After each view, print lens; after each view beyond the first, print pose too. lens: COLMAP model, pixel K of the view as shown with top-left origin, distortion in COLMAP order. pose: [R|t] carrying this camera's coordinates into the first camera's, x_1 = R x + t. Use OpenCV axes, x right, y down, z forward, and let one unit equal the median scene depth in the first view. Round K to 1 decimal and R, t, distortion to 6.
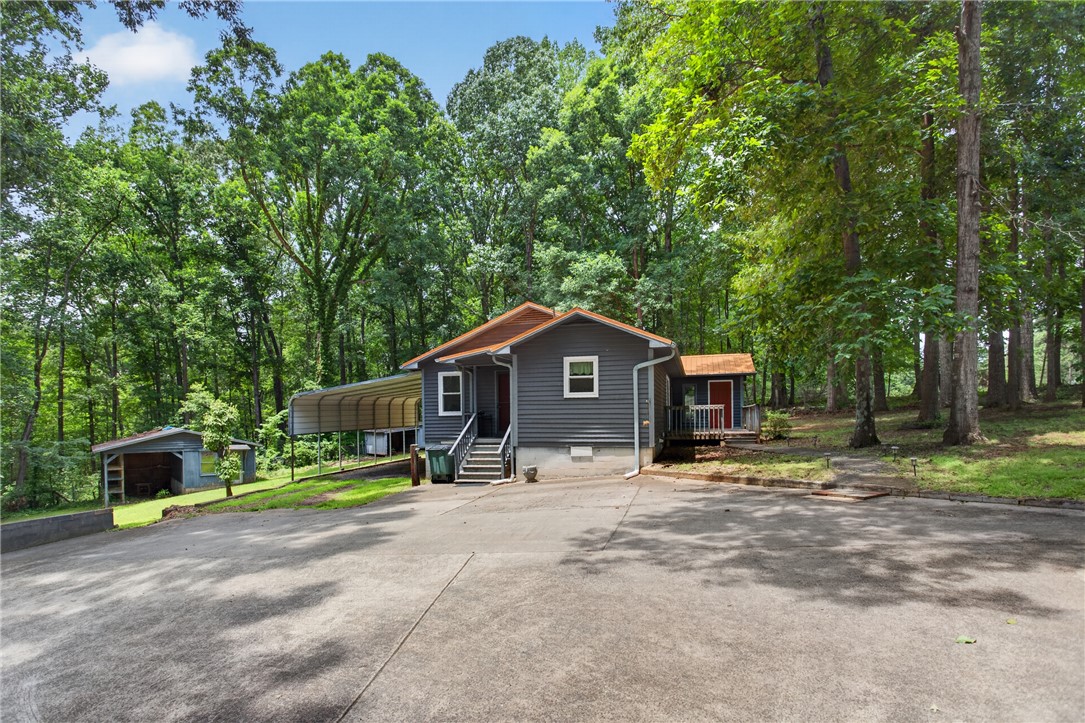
lens RADIAL K [[536.3, 0, 539.8], [0, 536.3, 404.7], [0, 0, 1]] dist [0.001237, 0.000730]
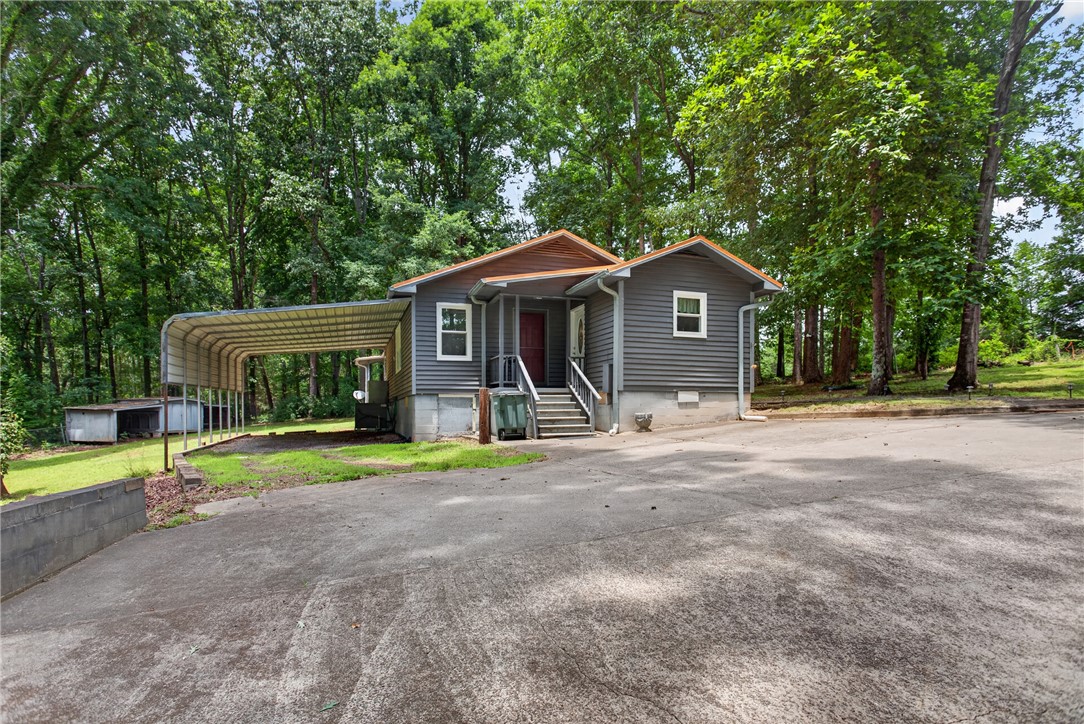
lens RADIAL K [[535.8, 0, 540.2], [0, 535.8, 407.2], [0, 0, 1]] dist [0.001237, 0.000730]
pose [[0.838606, 0.015432, 0.544520, -0.618644], [-0.020781, 0.999777, 0.003671, 0.105493], [-0.544342, -0.014394, 0.838740, 0.374500]]
